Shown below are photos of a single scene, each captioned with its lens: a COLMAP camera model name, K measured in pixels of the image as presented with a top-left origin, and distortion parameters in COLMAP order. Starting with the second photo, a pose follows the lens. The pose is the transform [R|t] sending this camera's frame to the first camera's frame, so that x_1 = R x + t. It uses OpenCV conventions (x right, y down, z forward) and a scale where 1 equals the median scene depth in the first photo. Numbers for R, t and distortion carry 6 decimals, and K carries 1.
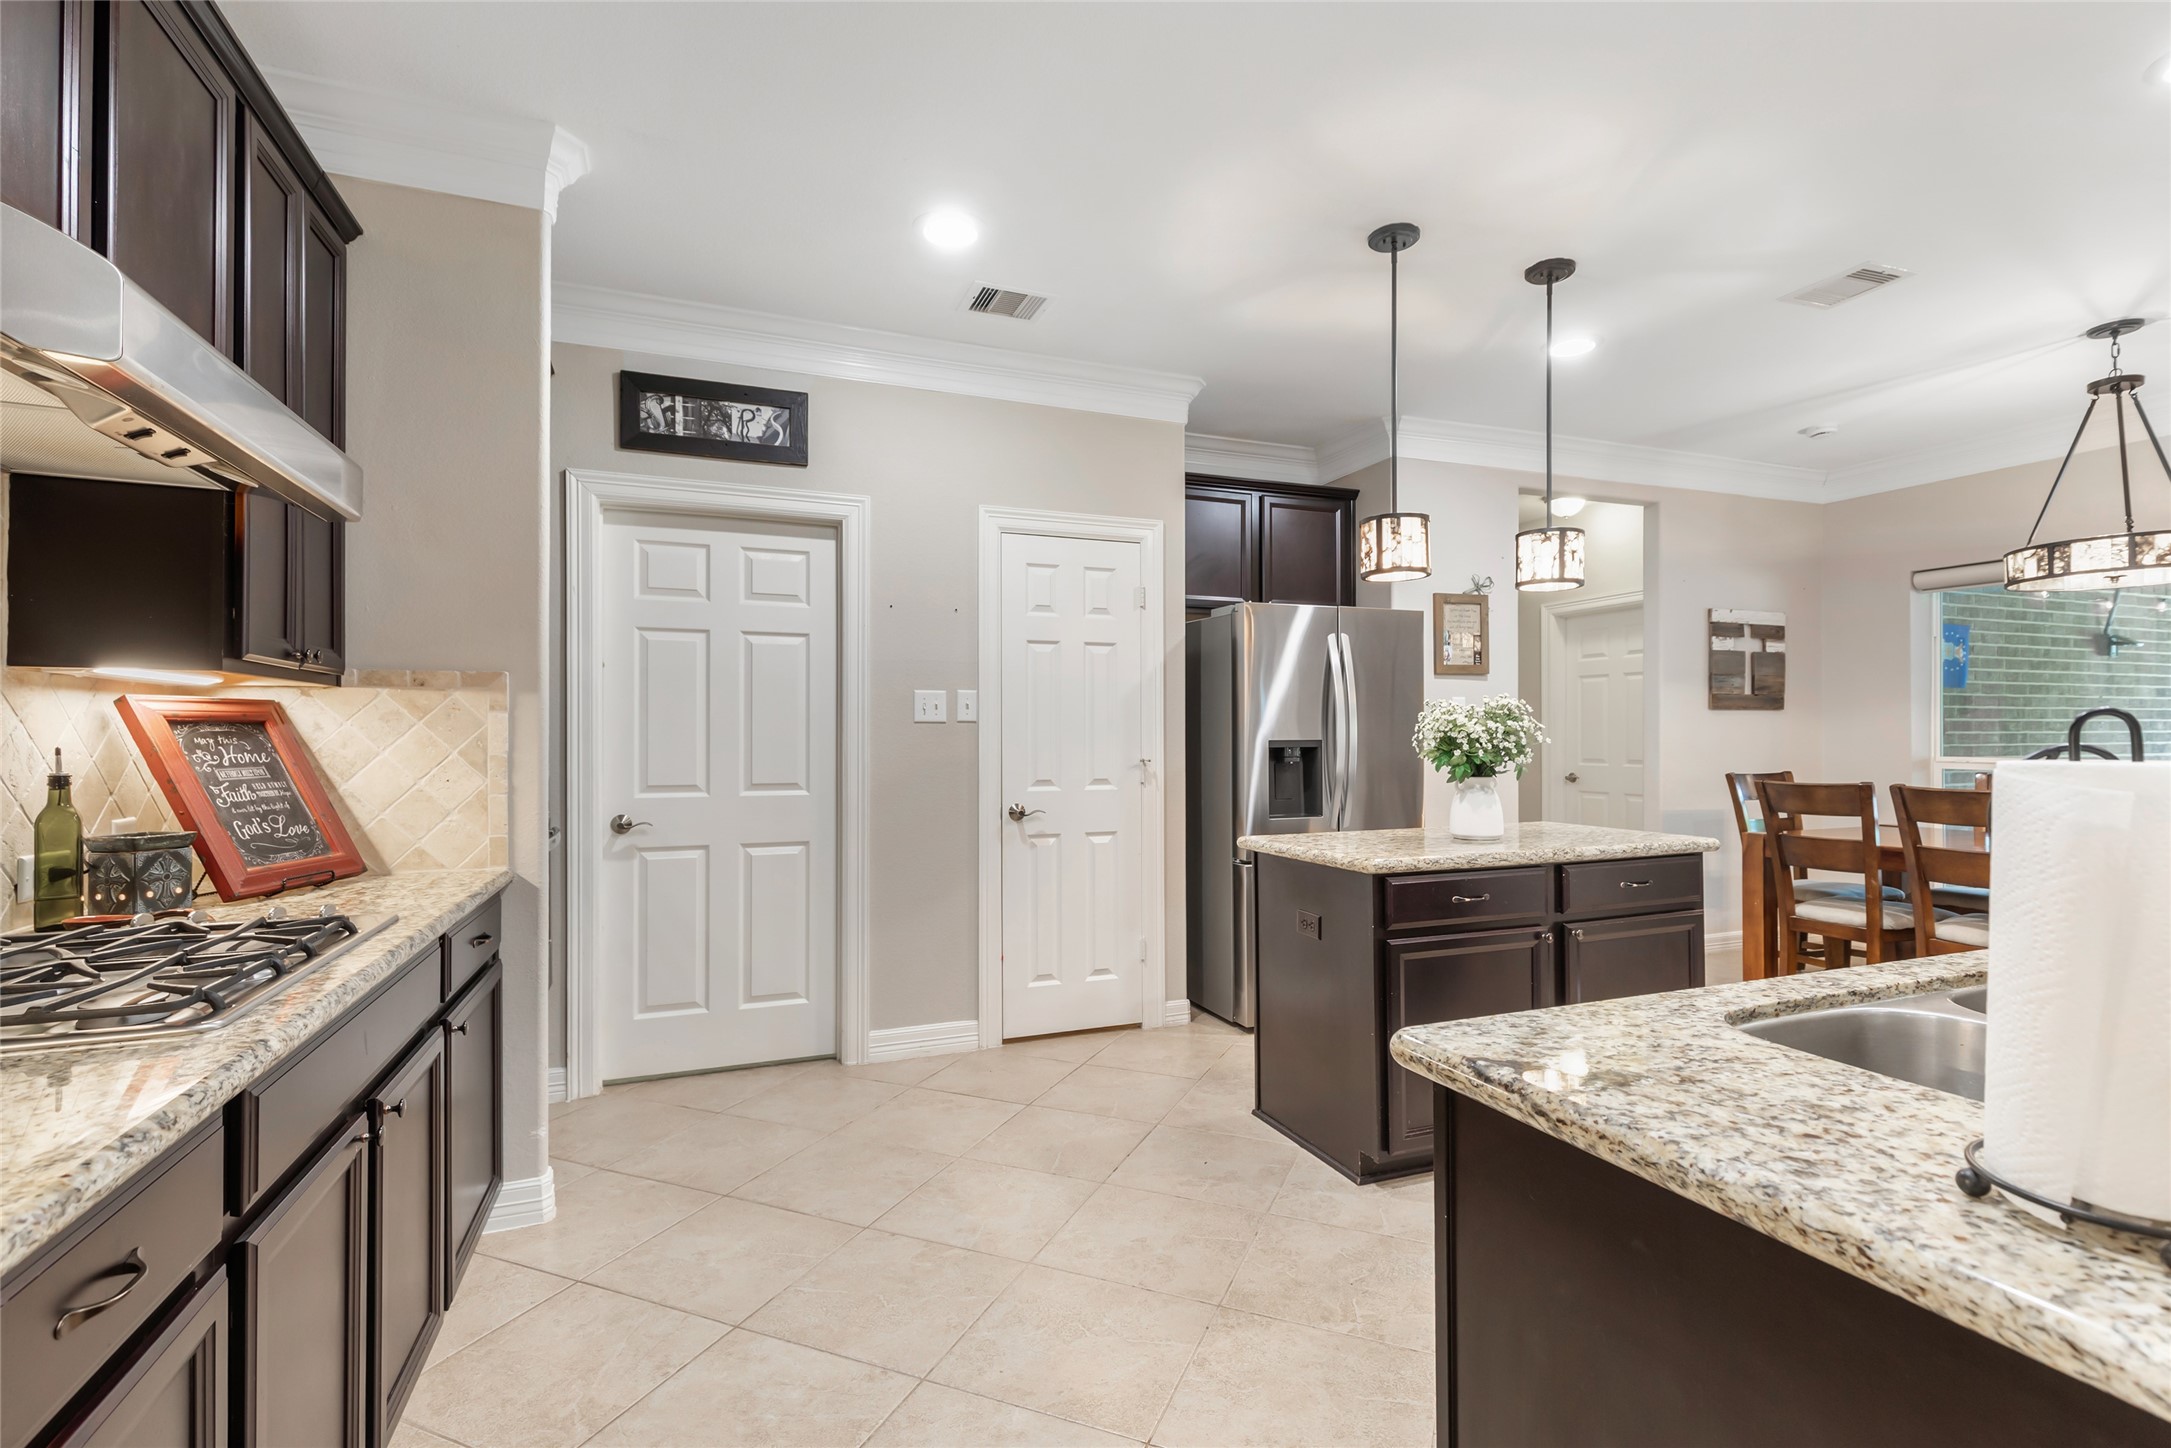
lens RADIAL K [[999.1, 0, 1080.8], [0, 999.1, 728.4], [0, 0, 1]] dist [-0.000046, -0.000702]
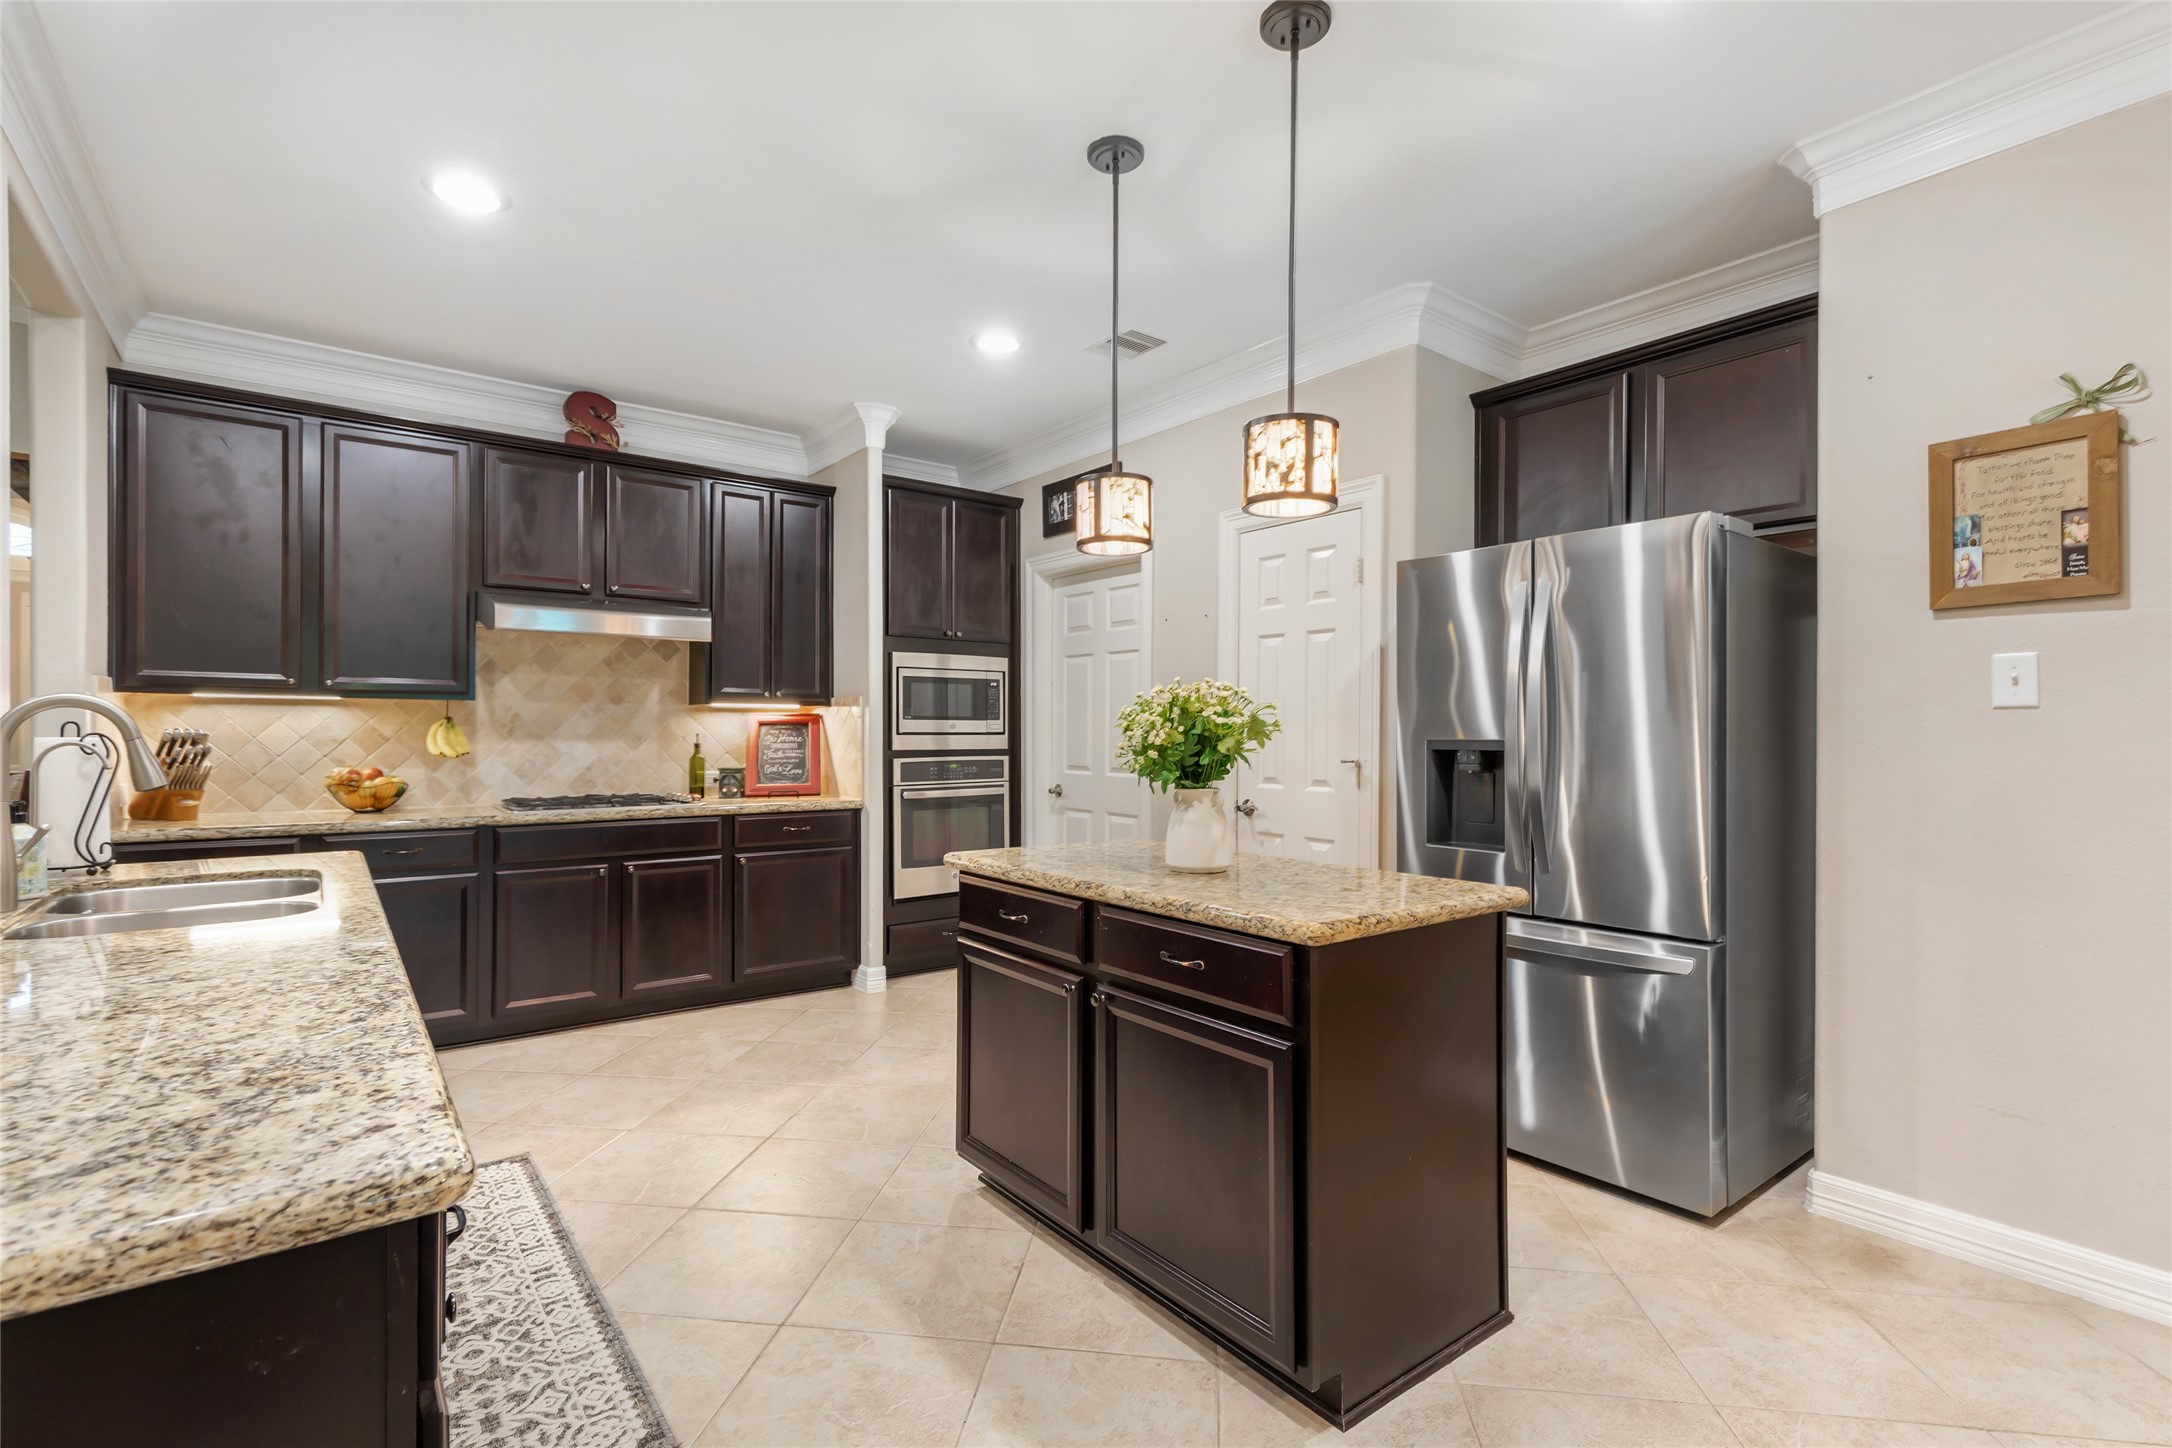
lens RADIAL K [[999.5, 0, 1075.9], [0, 999.5, 724.5], [0, 0, 1]] dist [-0.000046, -0.000702]
pose [[0.264689, -0.001580, -0.964333, 0.963689], [0.003777, 0.999993, -0.000602, -0.000329], [0.964326, -0.003482, 0.264693, 0.627869]]
